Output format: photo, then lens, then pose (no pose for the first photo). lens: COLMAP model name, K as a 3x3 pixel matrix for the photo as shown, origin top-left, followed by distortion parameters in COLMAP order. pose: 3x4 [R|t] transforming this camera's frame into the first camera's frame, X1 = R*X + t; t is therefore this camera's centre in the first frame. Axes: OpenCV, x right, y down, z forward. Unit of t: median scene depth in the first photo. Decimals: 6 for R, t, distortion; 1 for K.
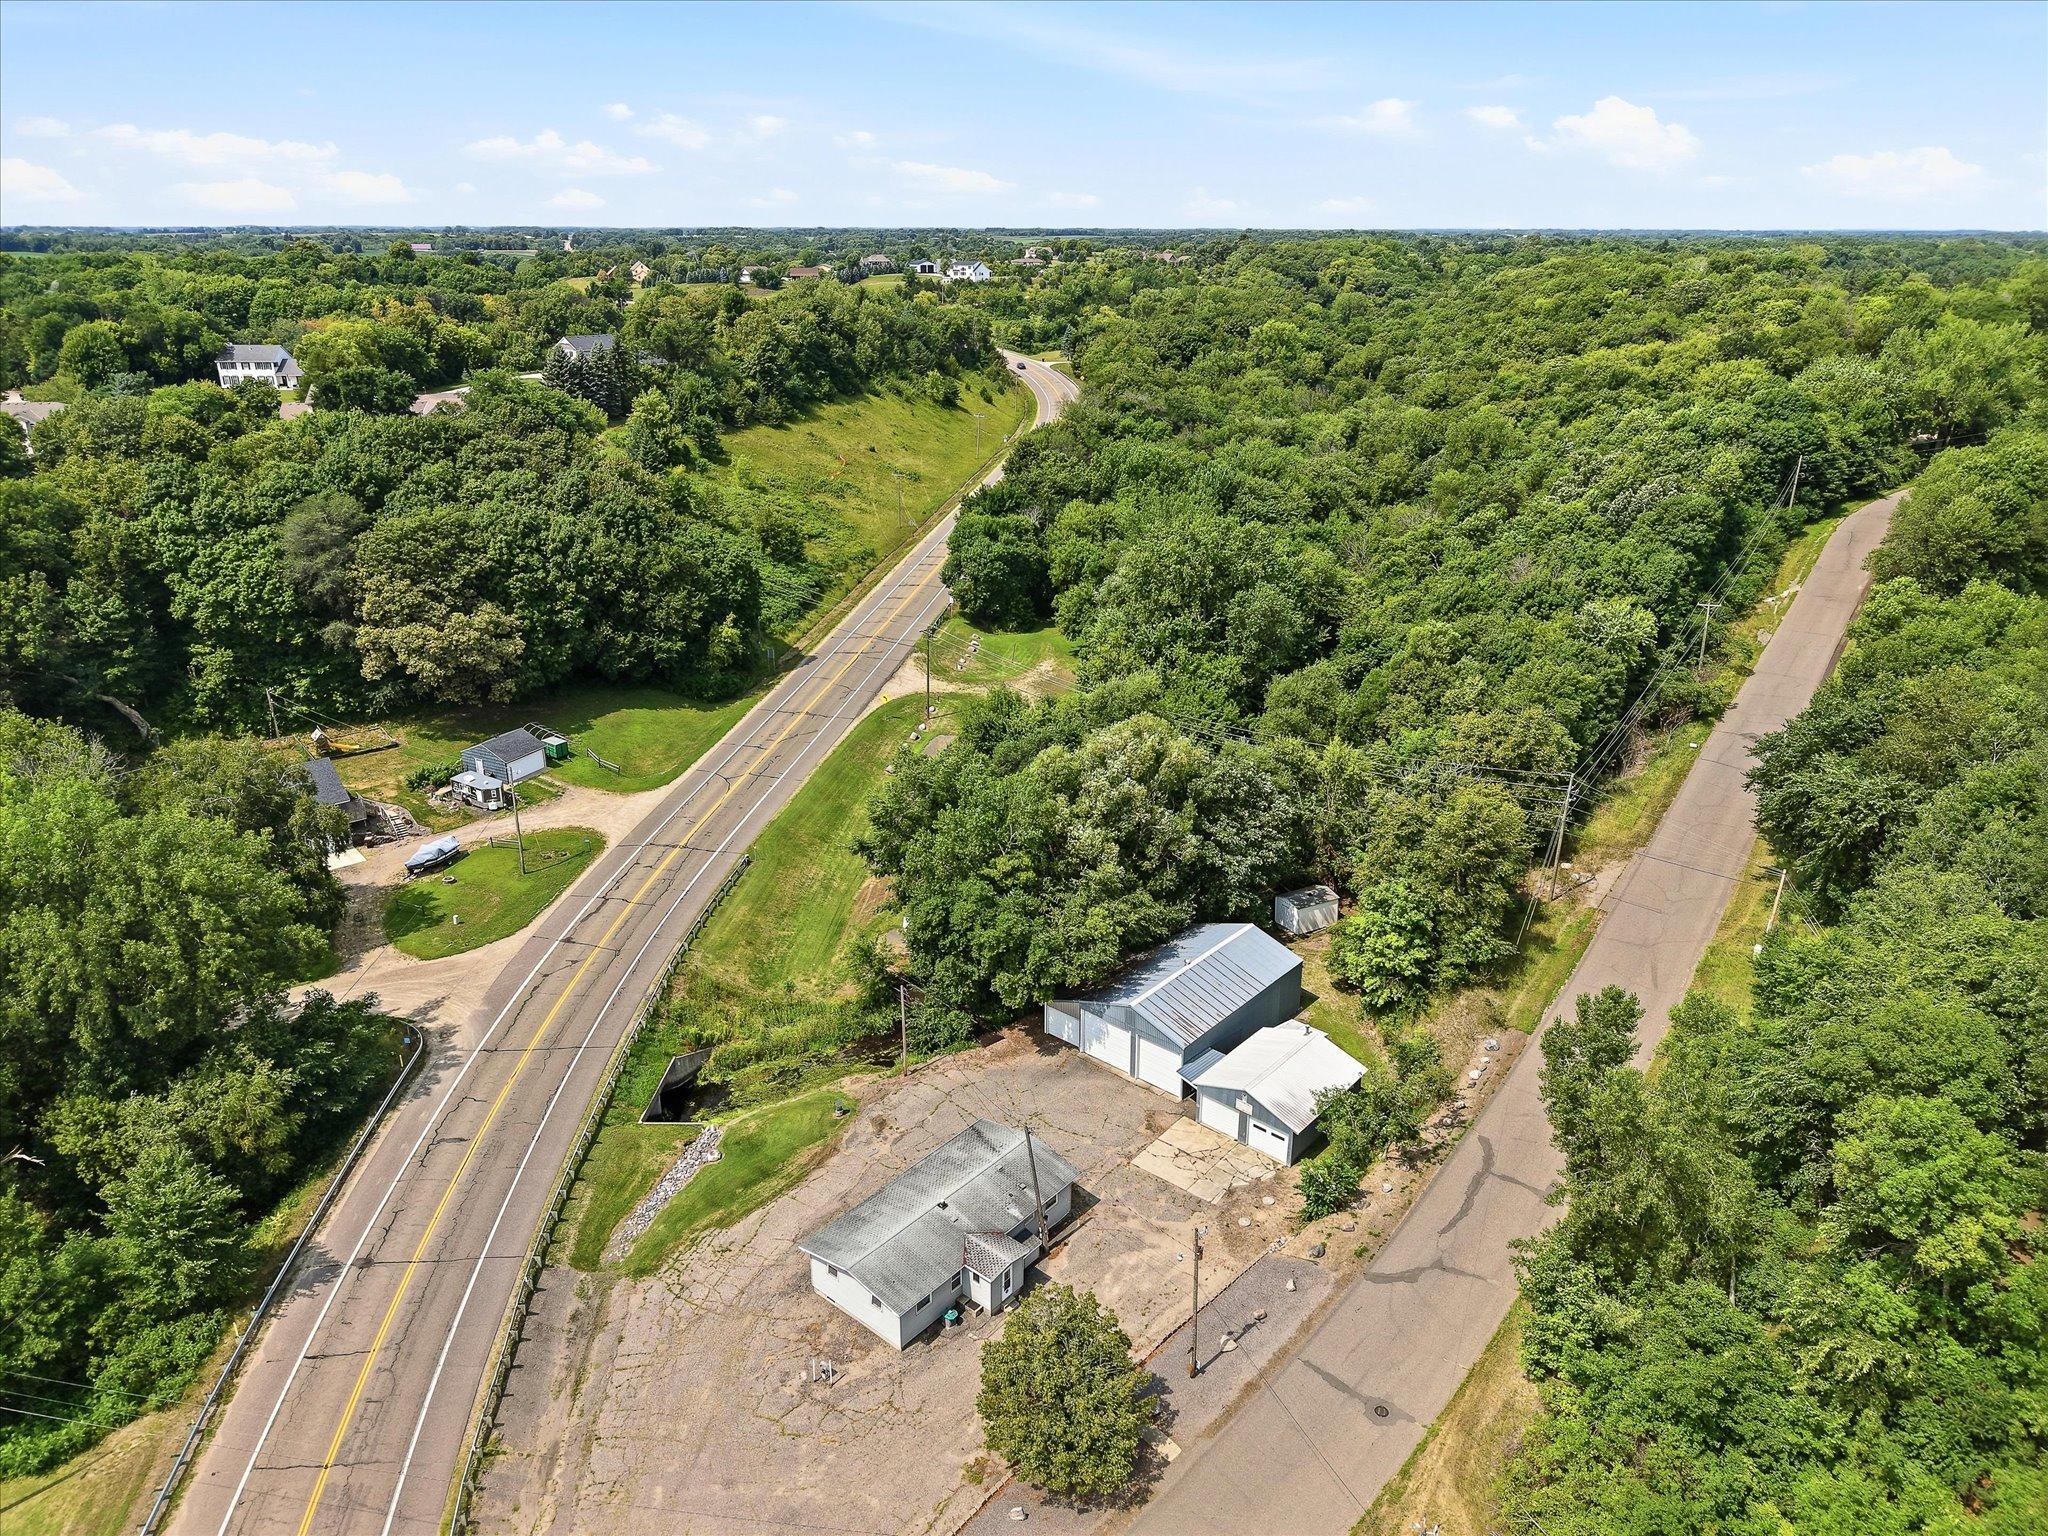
lens RADIAL K [[1391.9, 0, 1024.0], [0, 1391.9, 768.0], [0, 0, 1]] dist [0.010511, 0.005135]
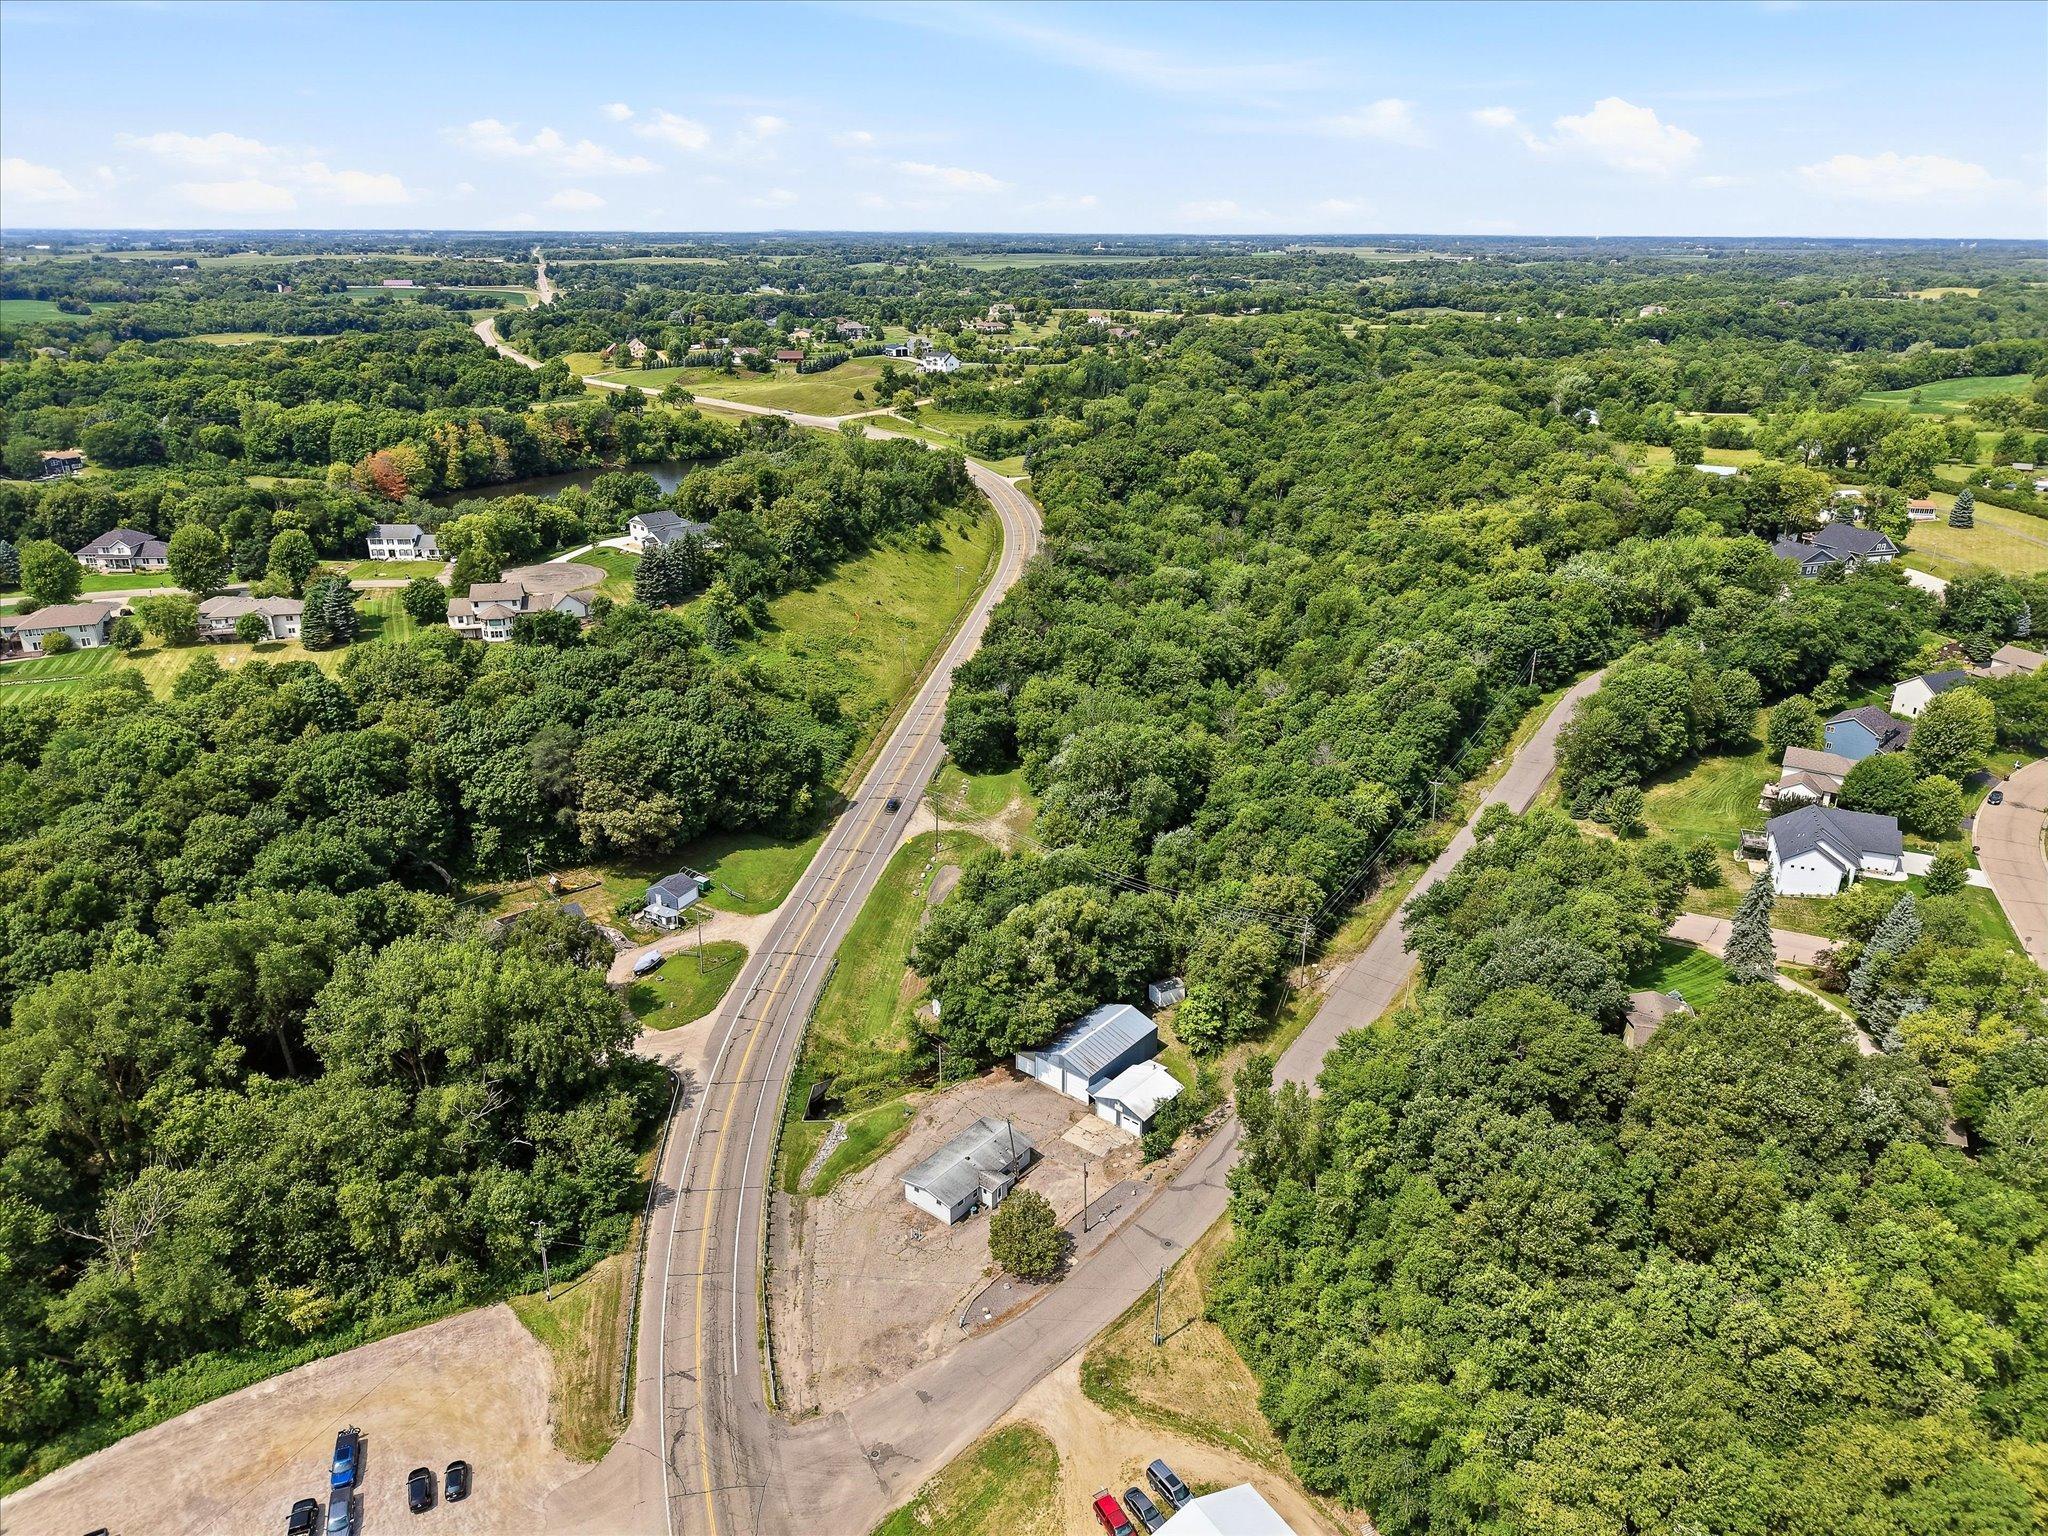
lens RADIAL K [[1388.8, 0, 1024.0], [0, 1388.8, 768.0], [0, 0, 1]] dist [0.070331, -0.109312]
pose [[0.999676, -0.008318, 0.024064, -0.011277], [0.008283, 0.999965, 0.001526, -0.150896], [-0.024076, -0.001326, 0.999709, -0.604219]]
